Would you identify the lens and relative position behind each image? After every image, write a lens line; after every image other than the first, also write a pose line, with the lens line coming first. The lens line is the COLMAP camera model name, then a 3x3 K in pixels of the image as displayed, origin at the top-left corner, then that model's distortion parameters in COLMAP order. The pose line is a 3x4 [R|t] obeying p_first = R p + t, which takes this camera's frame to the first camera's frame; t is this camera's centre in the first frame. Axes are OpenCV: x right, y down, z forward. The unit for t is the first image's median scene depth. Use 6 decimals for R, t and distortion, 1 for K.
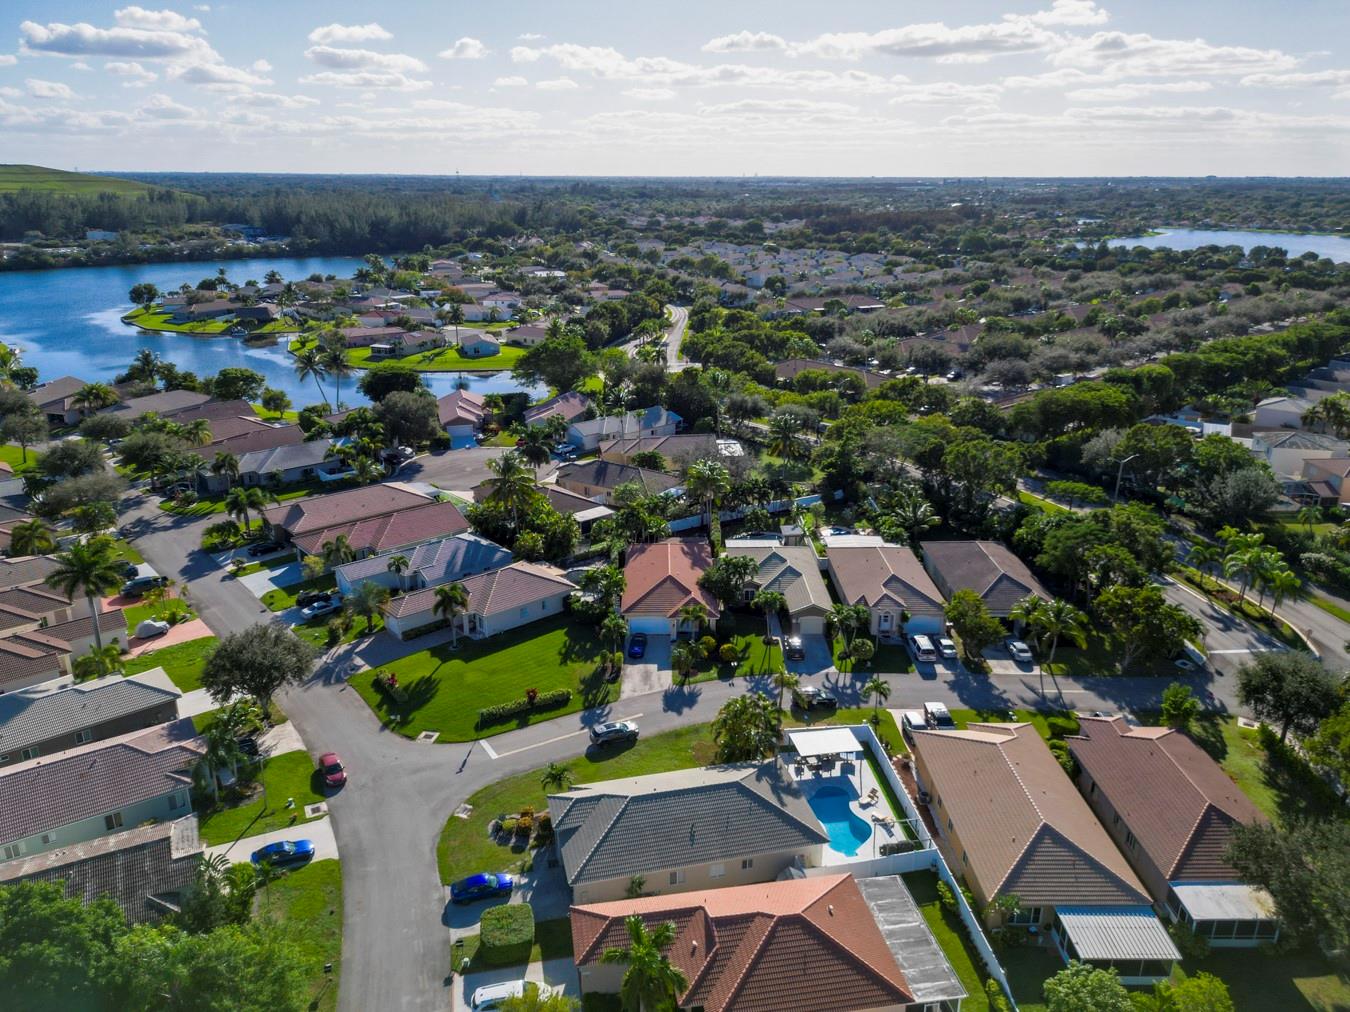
lens RADIAL K [[1013.4, 0, 674.7], [0, 1013.4, 504.3], [0, 0, 1]] dist [0.013443, -0.005240]
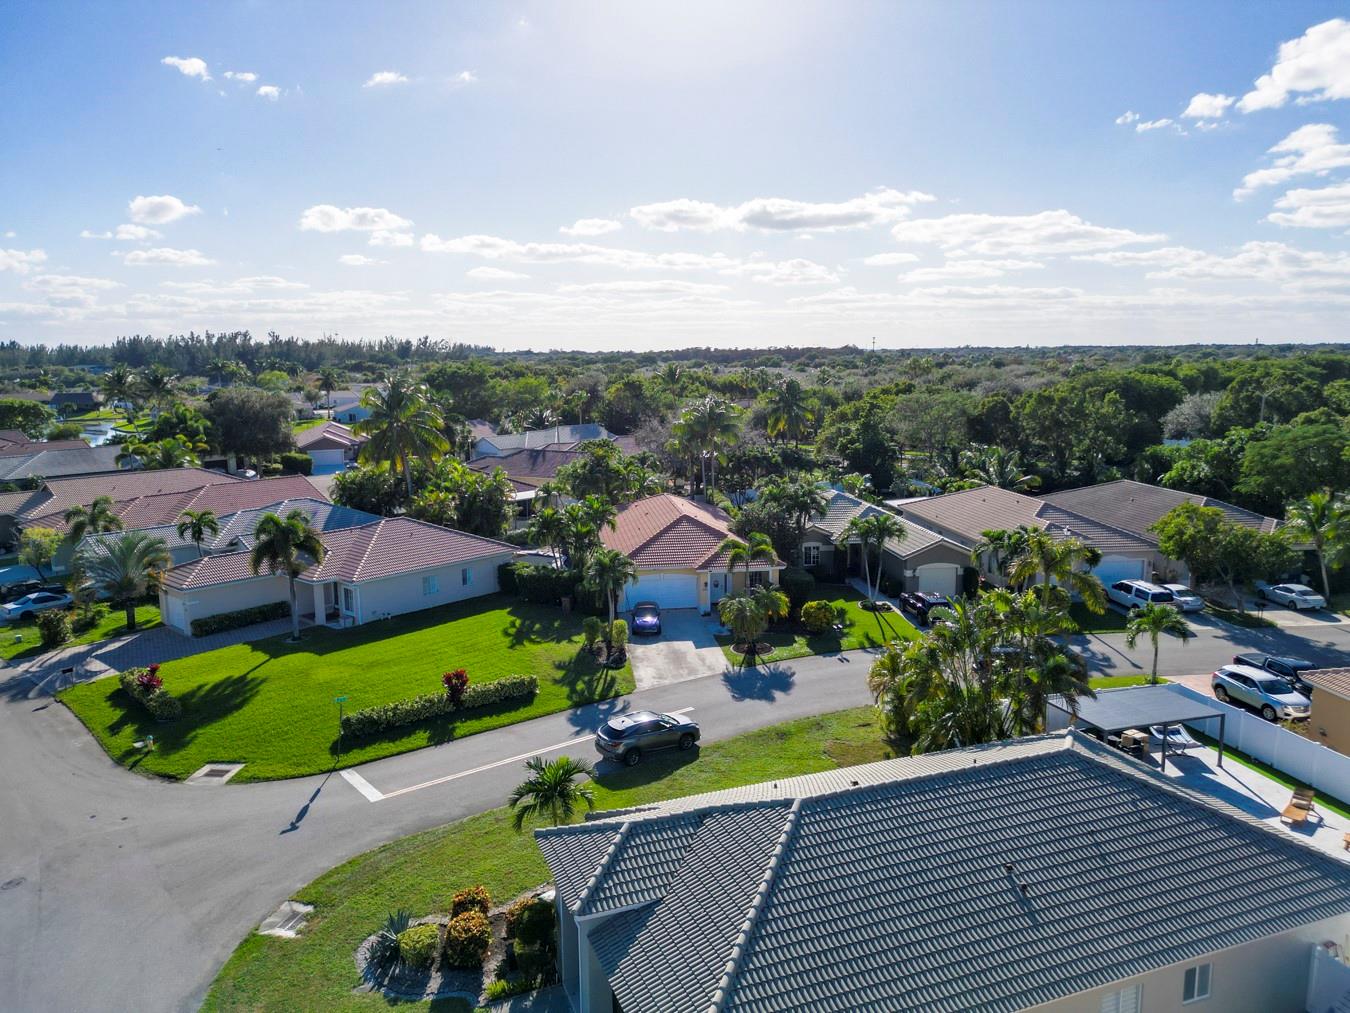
lens RADIAL K [[1013.4, 0, 675.4], [0, 1013.4, 508.9], [0, 0, 1]] dist [0.013443, -0.005240]
pose [[0.992860, -0.041214, 0.111936, -0.089415], [0.058609, 0.985880, -0.156863, 0.188094], [-0.103891, 0.162303, 0.981257, 0.514011]]
